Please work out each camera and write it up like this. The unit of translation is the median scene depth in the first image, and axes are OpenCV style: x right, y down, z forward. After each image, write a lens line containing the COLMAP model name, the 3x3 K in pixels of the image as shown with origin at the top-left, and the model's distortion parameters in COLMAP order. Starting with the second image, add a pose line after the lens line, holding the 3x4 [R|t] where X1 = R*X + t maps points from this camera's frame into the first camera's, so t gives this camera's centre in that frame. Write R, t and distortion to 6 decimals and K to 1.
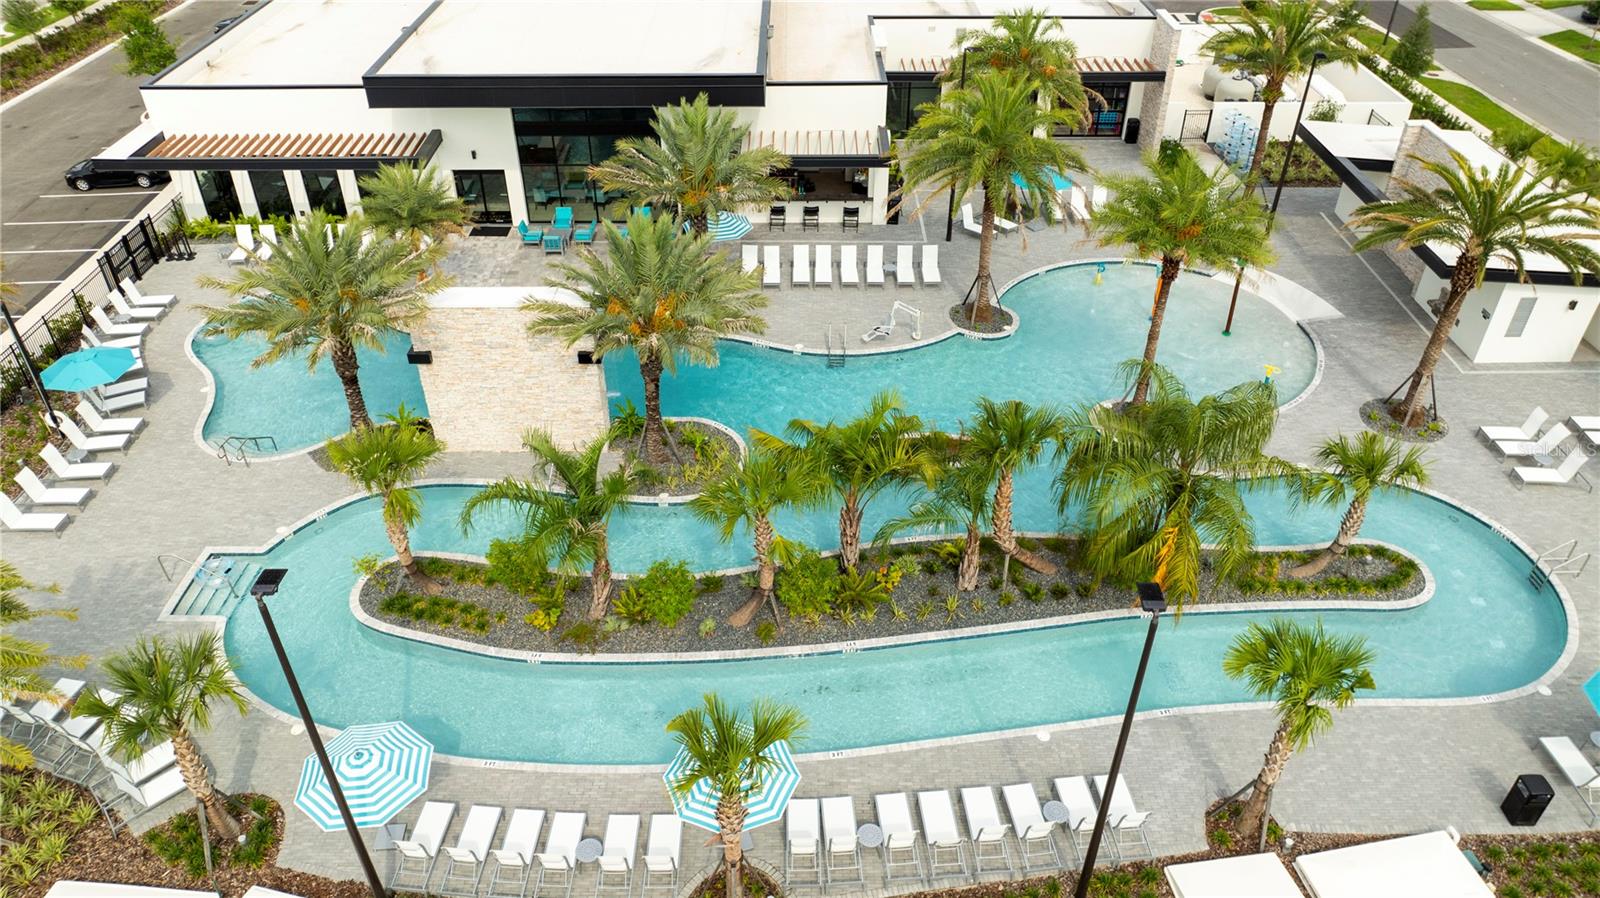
lens RADIAL K [[1118.9, 0, 800.0], [0, 1118.9, 449.0], [0, 0, 1]] dist [-0.001989, -0.001771]
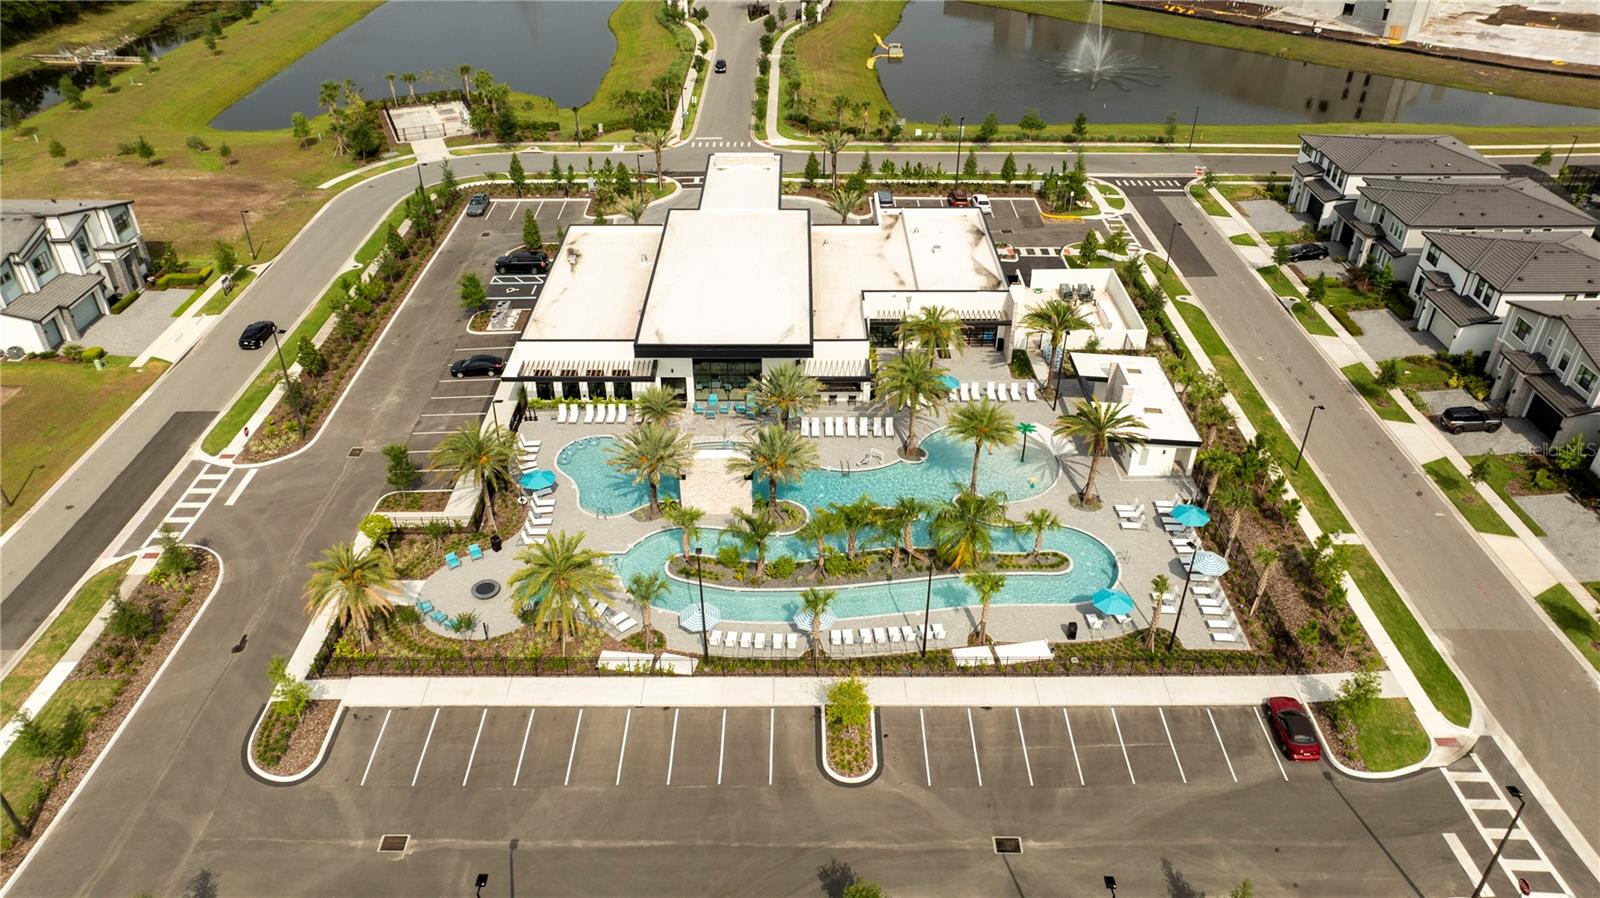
lens RADIAL K [[1118.9, 0, 800.0], [0, 1118.9, 449.0], [0, 0, 1]] dist [-0.001989, -0.001771]
pose [[0.999989, 0.003356, -0.003154, -0.060761], [-0.003501, 0.998881, -0.047166, -0.025230], [0.002992, 0.047177, 0.998882, -1.445055]]
